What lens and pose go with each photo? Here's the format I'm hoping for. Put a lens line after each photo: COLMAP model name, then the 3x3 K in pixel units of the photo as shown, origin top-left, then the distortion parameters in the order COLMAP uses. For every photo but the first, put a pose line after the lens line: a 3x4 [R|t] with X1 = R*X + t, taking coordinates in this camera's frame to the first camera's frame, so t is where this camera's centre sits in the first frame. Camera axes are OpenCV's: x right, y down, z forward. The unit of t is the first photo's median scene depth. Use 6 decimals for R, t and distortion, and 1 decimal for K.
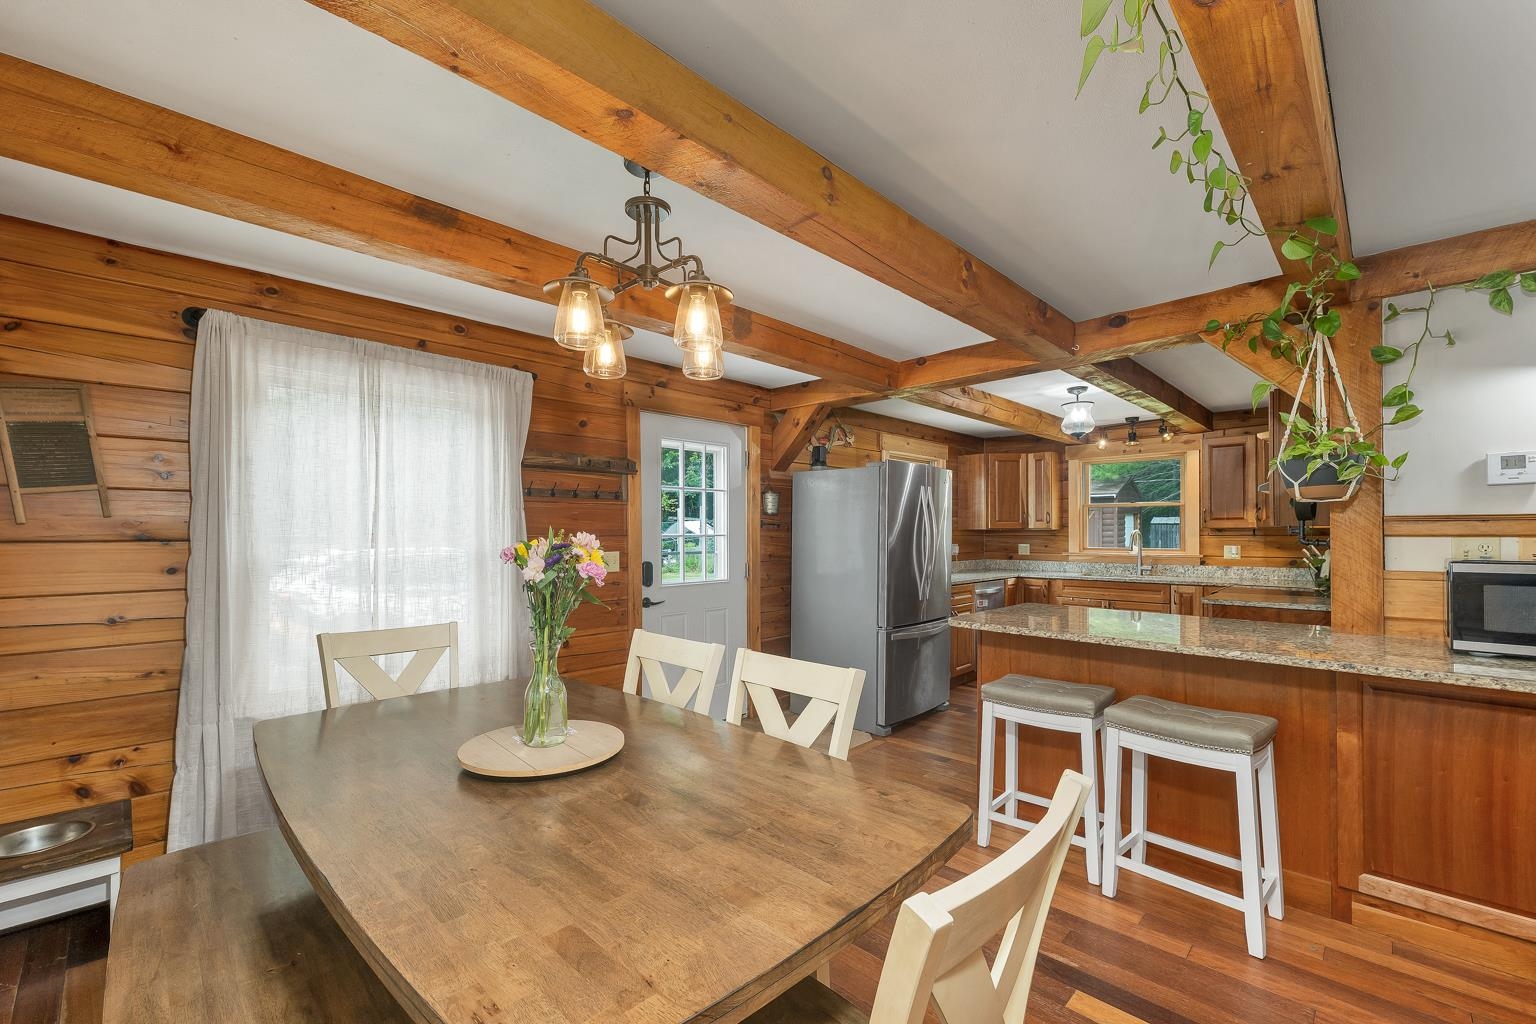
lens RADIAL K [[637.3, 0, 764.9], [0, 637.3, 529.9], [0, 0, 1]] dist [0.000055, 0.000006]
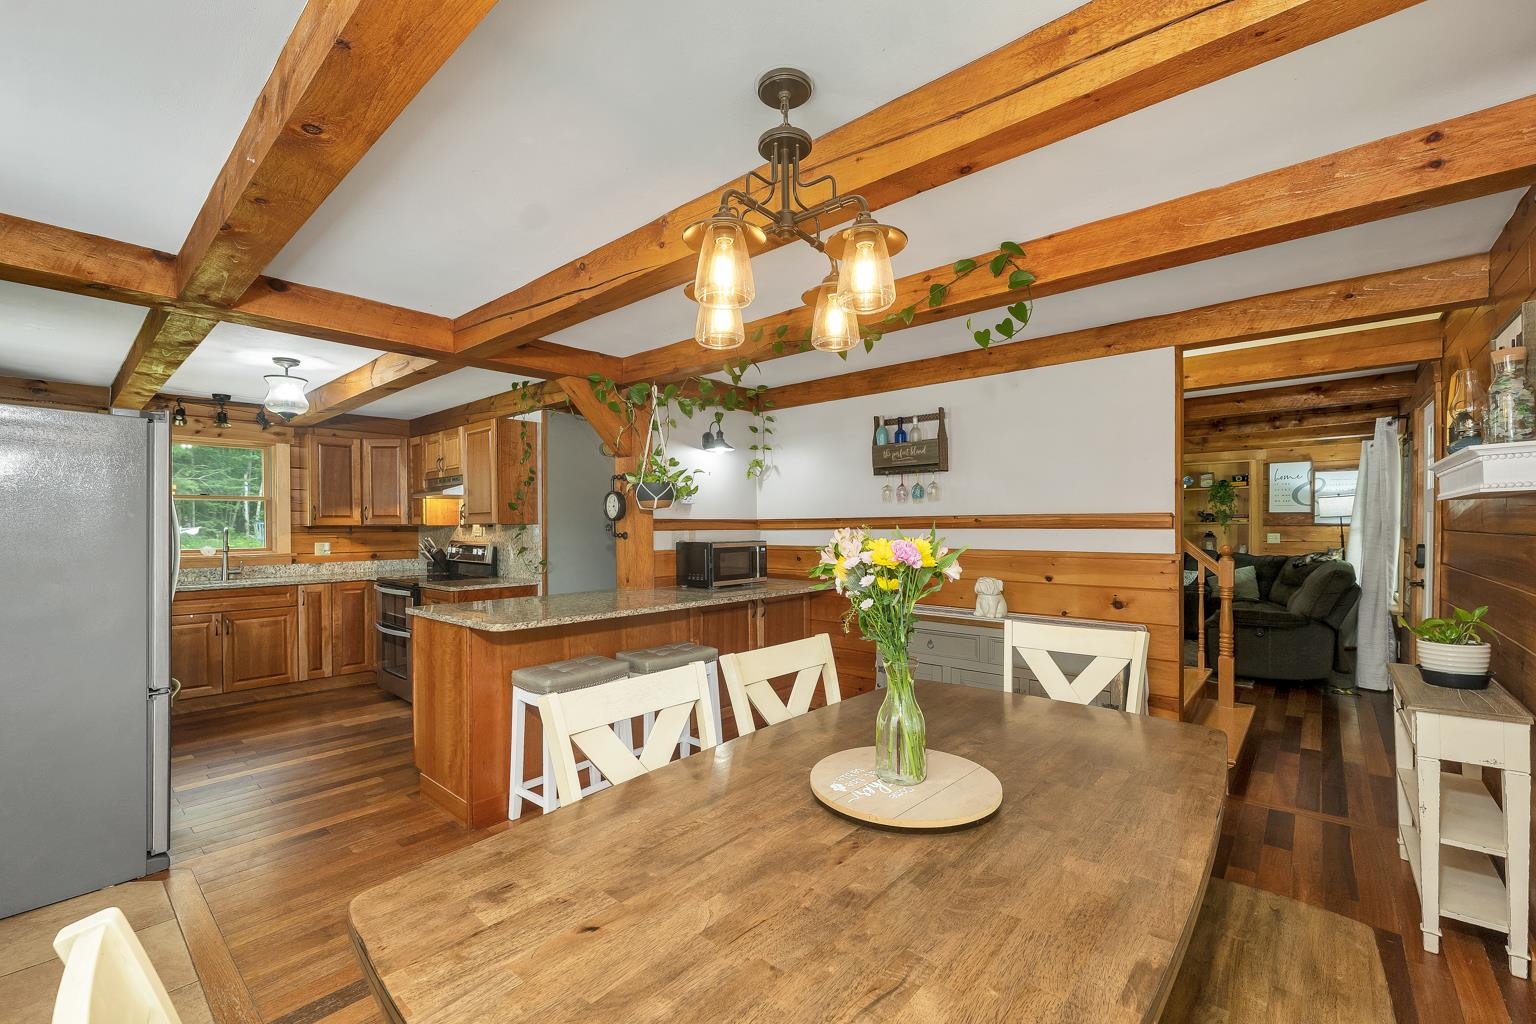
lens RADIAL K [[637.3, 0, 764.9], [0, 637.3, 529.9], [0, 0, 1]] dist [0.000055, 0.000006]
pose [[-0.058969, -0.004747, 0.998249, -0.304040], [0.001339, 0.999987, 0.004834, 0.000221], [-0.998259, 0.001622, -0.058962, 0.319888]]
